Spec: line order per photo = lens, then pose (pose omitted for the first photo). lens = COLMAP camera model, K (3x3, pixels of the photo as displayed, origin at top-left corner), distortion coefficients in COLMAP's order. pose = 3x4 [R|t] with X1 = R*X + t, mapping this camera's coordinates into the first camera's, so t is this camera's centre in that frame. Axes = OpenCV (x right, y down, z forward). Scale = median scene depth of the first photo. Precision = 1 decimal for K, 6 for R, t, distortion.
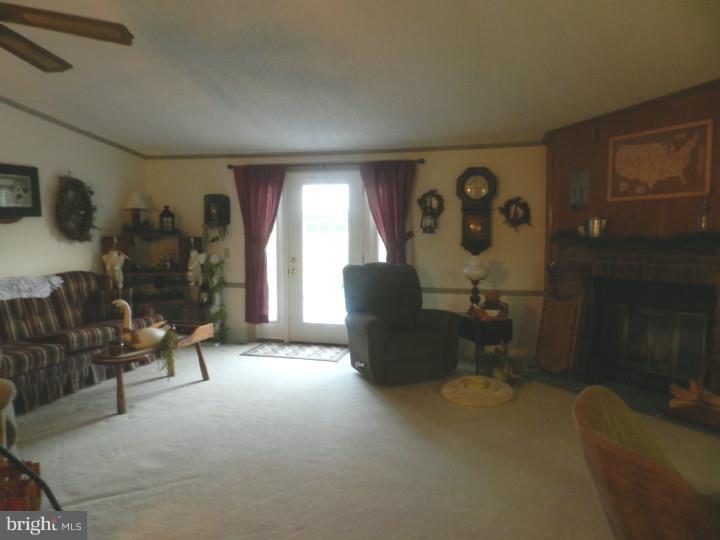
lens RADIAL K [[482.8, 0, 360.0], [0, 482.8, 270.0], [0, 0, 1]] dist [0.006434, 0.001402]
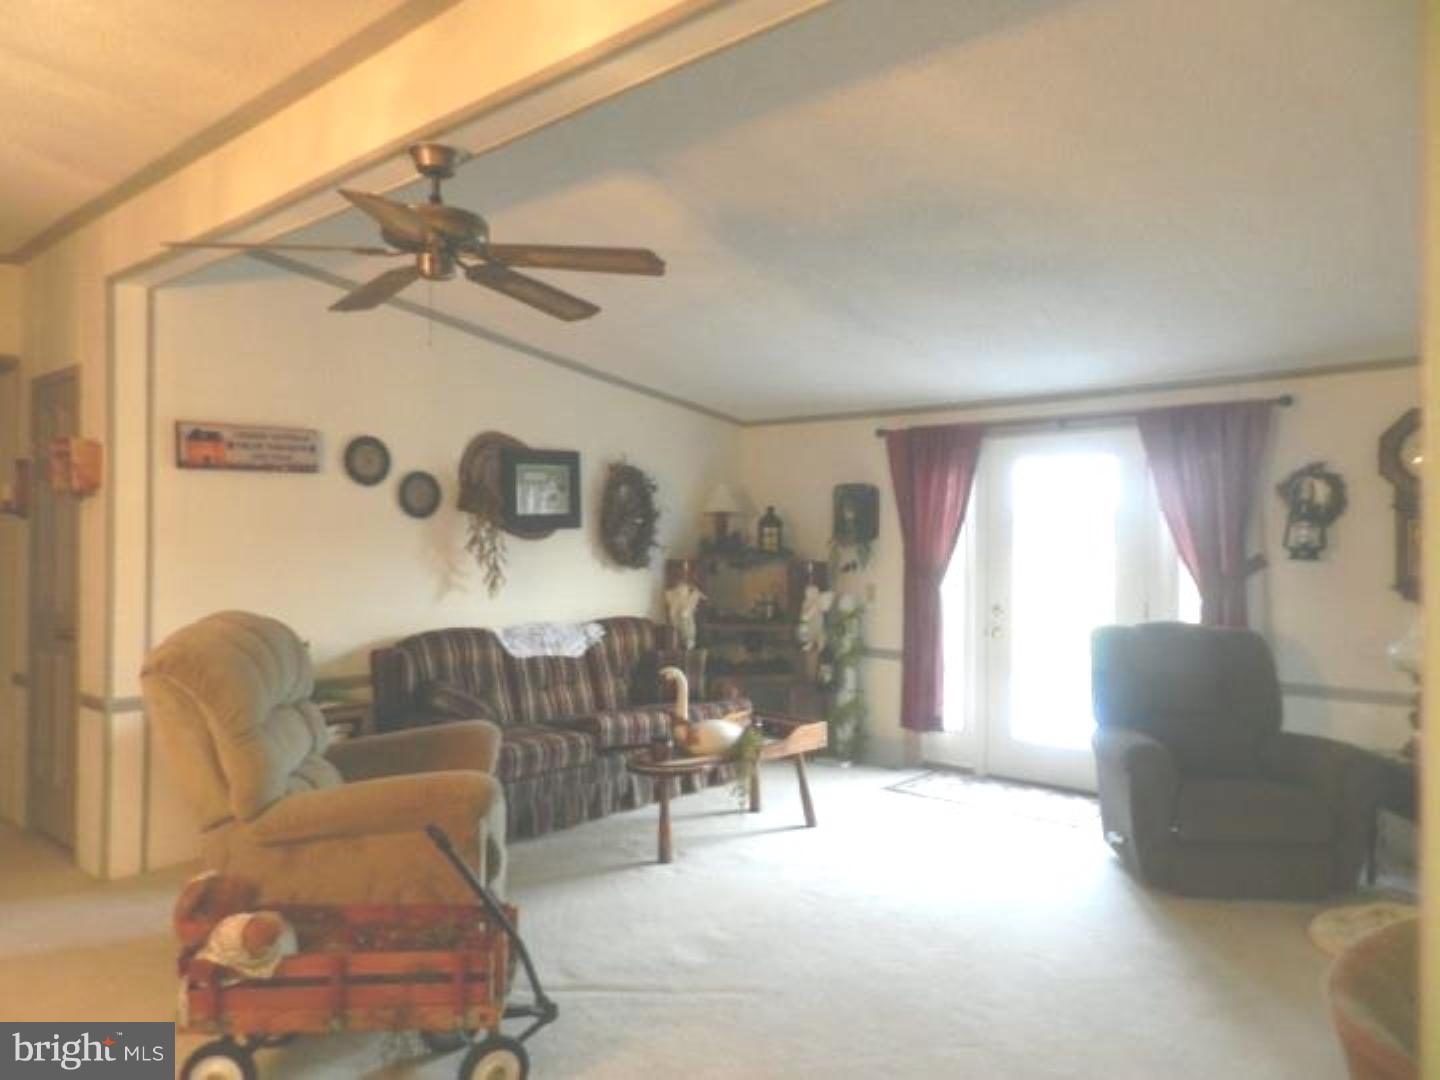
lens RADIAL K [[965.5, 0, 720.0], [0, 965.5, 540.0], [0, 0, 1]] dist [0.006434, 0.001402]
pose [[0.891137, 0.000956, -0.453734, 0.071203], [-0.040587, 0.996157, -0.077615, -0.004147], [0.451916, 0.087581, 0.887751, -0.033748]]
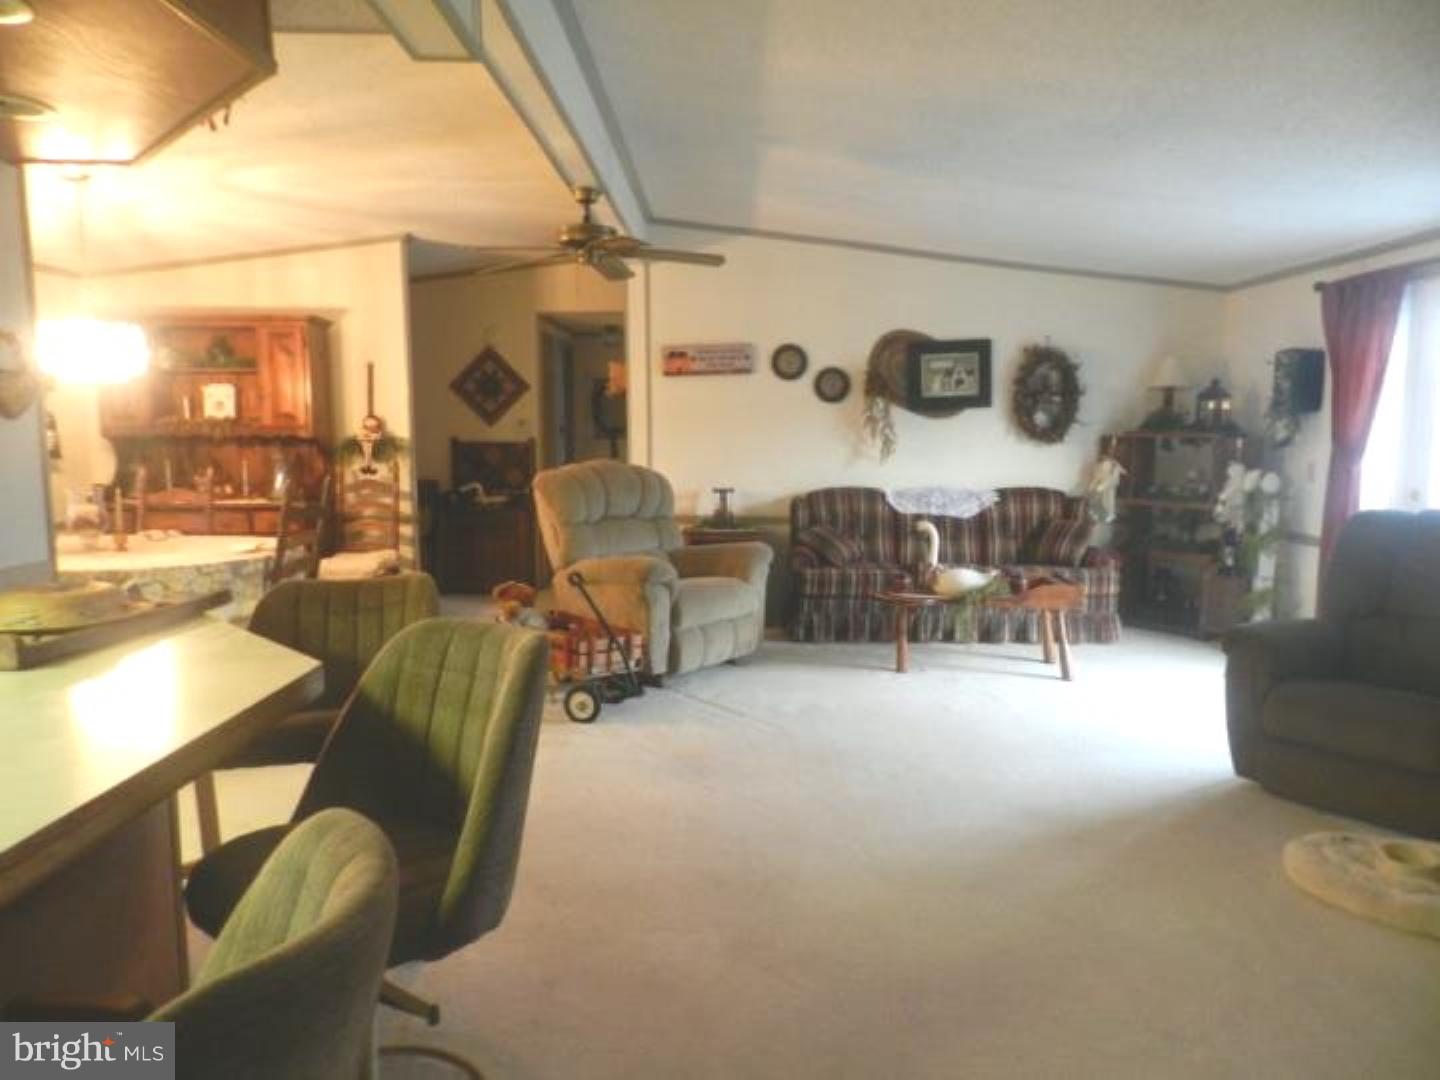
lens RADIAL K [[965.5, 0, 720.0], [0, 965.5, 540.0], [0, 0, 1]] dist [0.006434, 0.001402]
pose [[0.231139, 0.107306, -0.966985, 0.610656], [-0.074504, 0.992933, 0.092377, -0.015993], [0.970064, 0.050692, 0.237500, 0.259304]]
